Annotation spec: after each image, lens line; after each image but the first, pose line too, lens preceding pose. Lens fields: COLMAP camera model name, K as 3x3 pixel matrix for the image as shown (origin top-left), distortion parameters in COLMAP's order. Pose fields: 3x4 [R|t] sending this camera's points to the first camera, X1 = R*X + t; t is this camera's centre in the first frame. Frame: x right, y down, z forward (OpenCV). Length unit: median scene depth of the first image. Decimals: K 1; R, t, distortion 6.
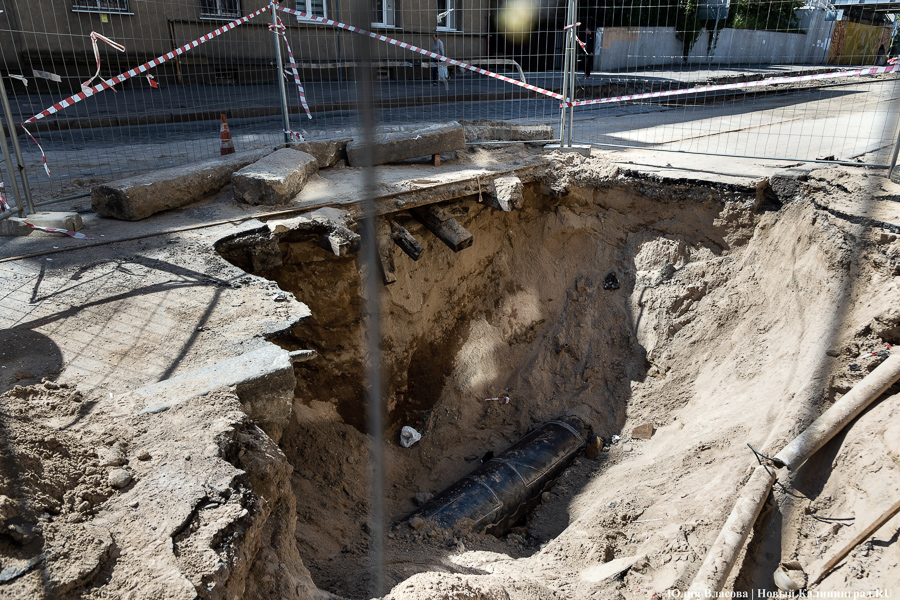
lens RADIAL K [[600.9, 0, 450.3], [0, 600.9, 308.4], [0, 0, 1]] dist [0.000648, 0.002991]
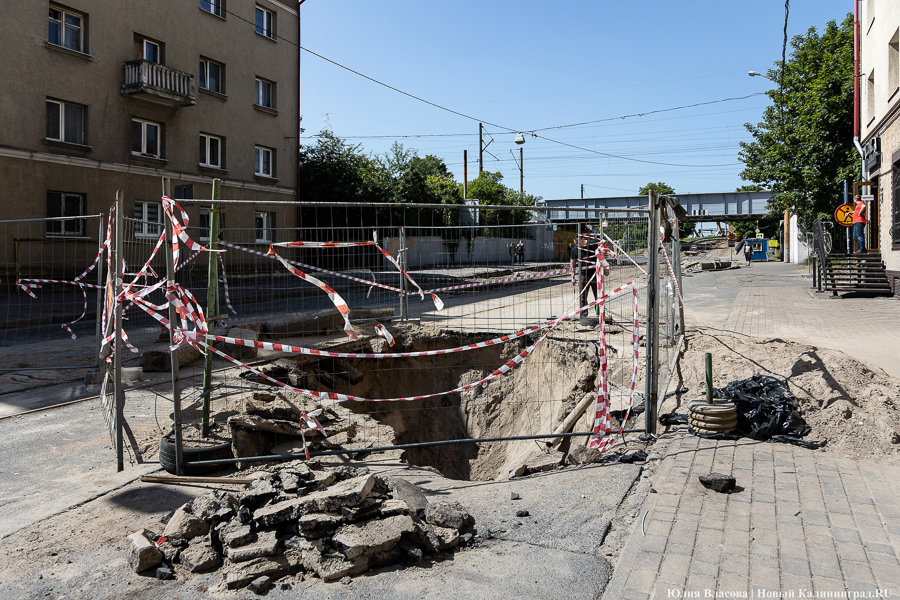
lens RADIAL K [[600.9, 0, 450.3], [0, 600.9, 308.4], [0, 0, 1]] dist [0.000648, 0.002991]
pose [[0.939022, -0.045831, 0.340789, -0.247754], [0.148030, 0.948419, -0.280337, 0.170787], [-0.310363, 0.313690, 0.897370, -0.485701]]
